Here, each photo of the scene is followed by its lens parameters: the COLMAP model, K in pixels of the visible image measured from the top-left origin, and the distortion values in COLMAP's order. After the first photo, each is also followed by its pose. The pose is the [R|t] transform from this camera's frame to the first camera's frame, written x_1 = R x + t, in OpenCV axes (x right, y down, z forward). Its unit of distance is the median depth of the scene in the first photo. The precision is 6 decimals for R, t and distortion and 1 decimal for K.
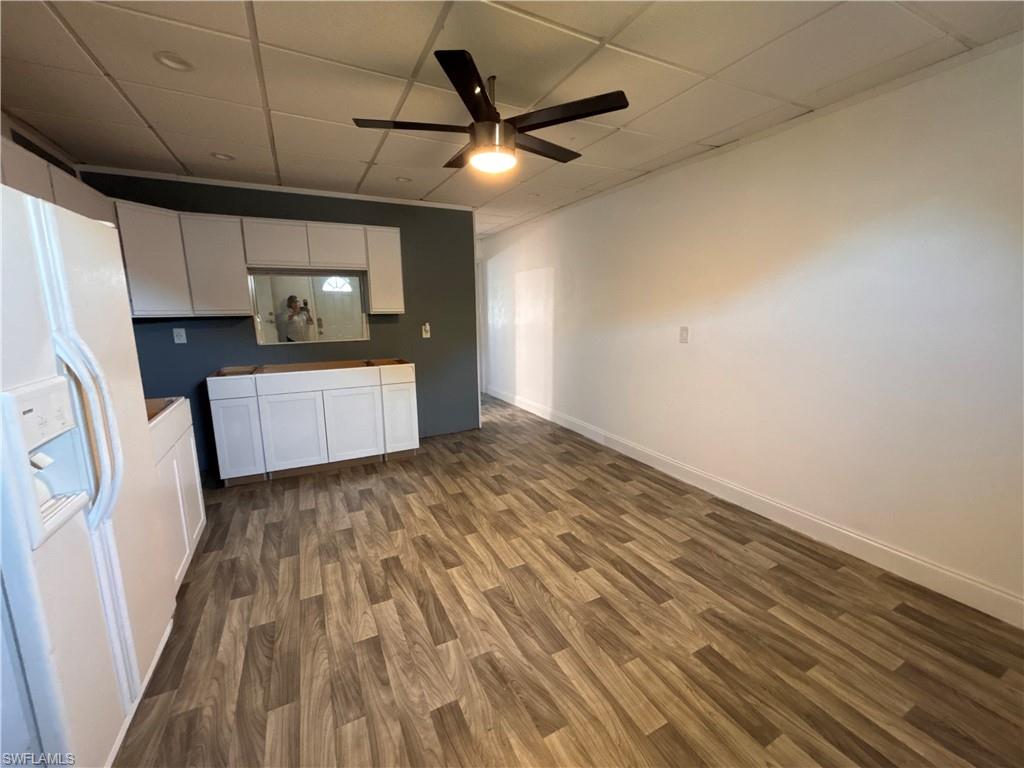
lens RADIAL K [[414.7, 0, 513.4], [0, 414.7, 383.1], [0, 0, 1]] dist [0.008283, -0.000444]
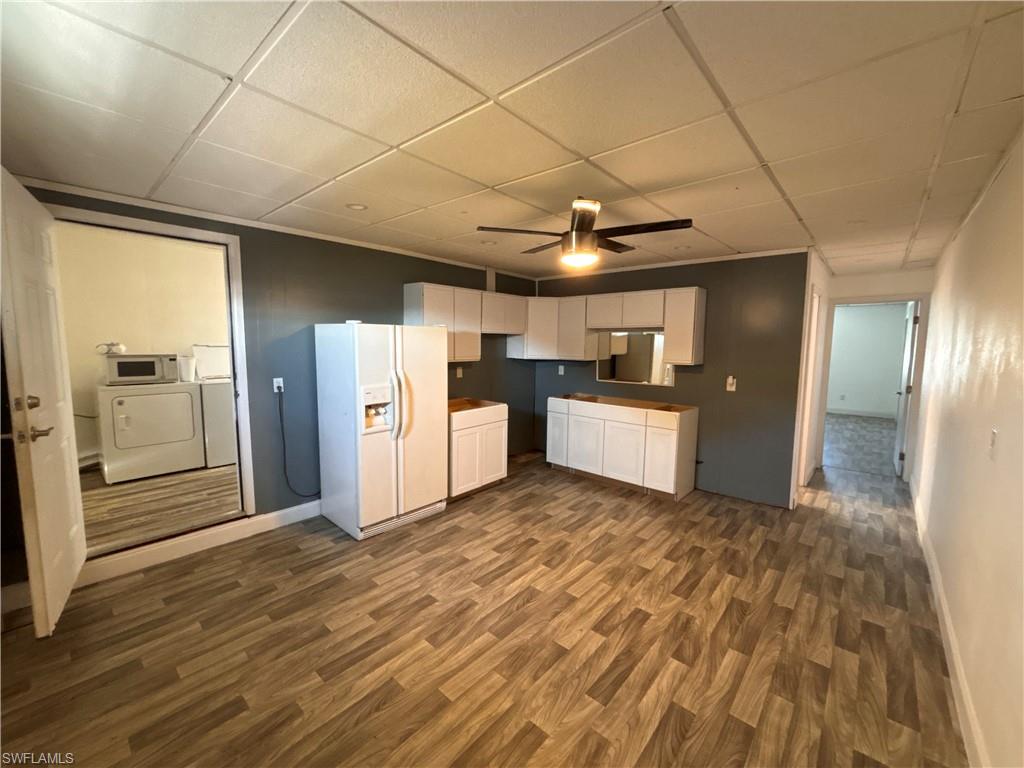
lens RADIAL K [[414.7, 0, 513.4], [0, 414.7, 383.1], [0, 0, 1]] dist [0.008283, -0.000444]
pose [[0.372928, 0.109298, -0.921400, 0.835096], [-0.185198, 0.981824, 0.041508, -0.128945], [0.909190, 0.155162, 0.386392, 0.291770]]
